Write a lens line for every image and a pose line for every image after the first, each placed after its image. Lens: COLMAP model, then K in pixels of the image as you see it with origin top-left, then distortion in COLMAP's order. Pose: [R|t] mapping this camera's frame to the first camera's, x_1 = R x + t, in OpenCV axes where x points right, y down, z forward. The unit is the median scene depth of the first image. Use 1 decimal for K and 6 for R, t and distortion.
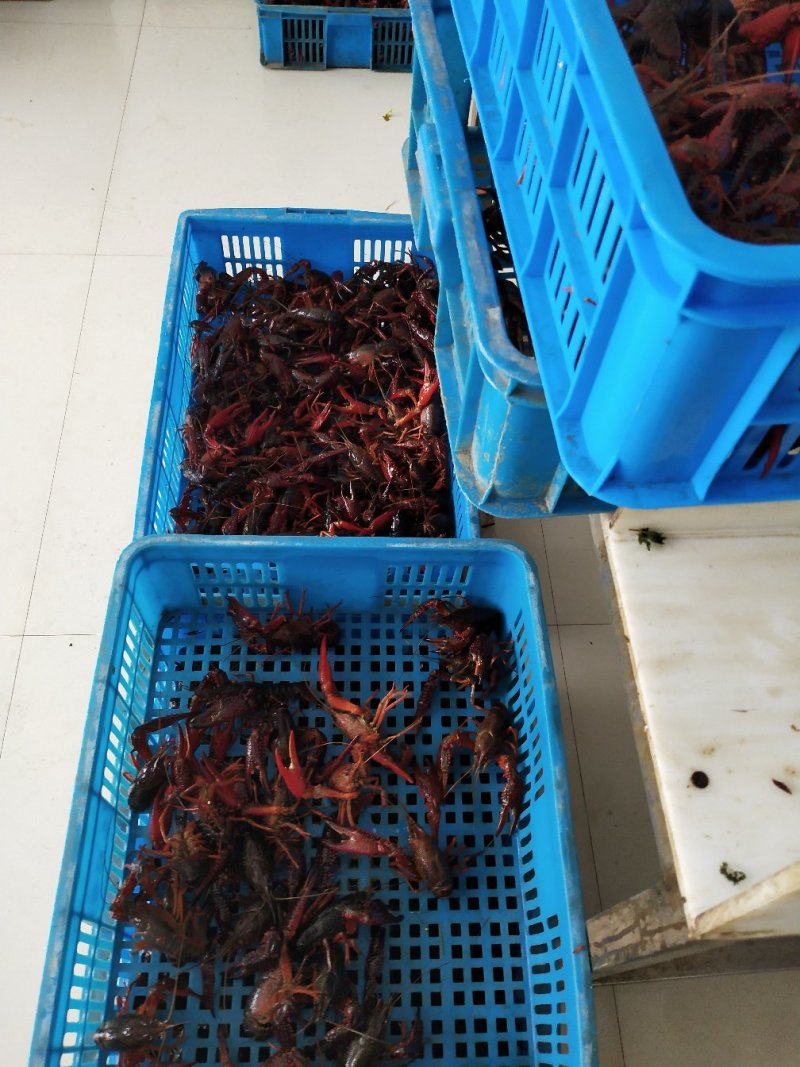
lens RADIAL K [[835.1, 0, 398.4], [0, 835.1, 530.0], [0, 0, 1]] dist [0.065952, -0.159346]
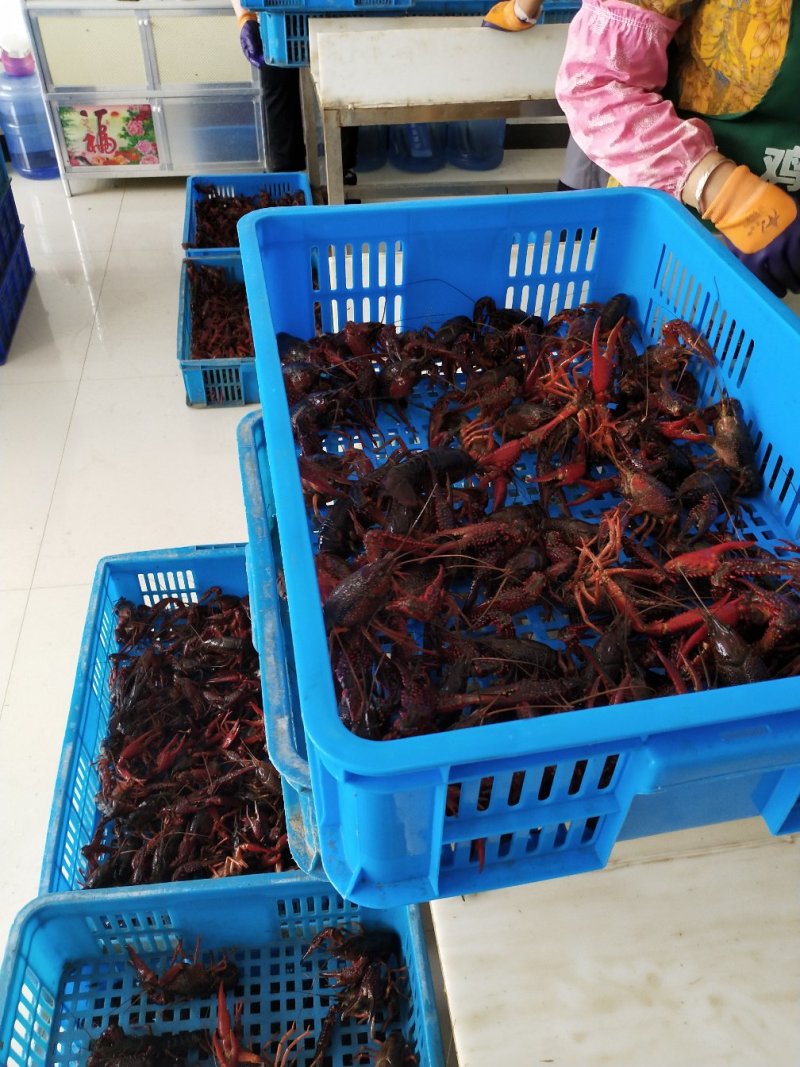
lens RADIAL K [[835.1, 0, 398.4], [0, 835.1, 530.0], [0, 0, 1]] dist [0.065952, -0.159346]
pose [[0.995537, -0.085593, 0.039760, 0.104538], [0.093292, 0.956203, -0.277440, -0.072695], [-0.014271, 0.279911, 0.959920, -0.100376]]
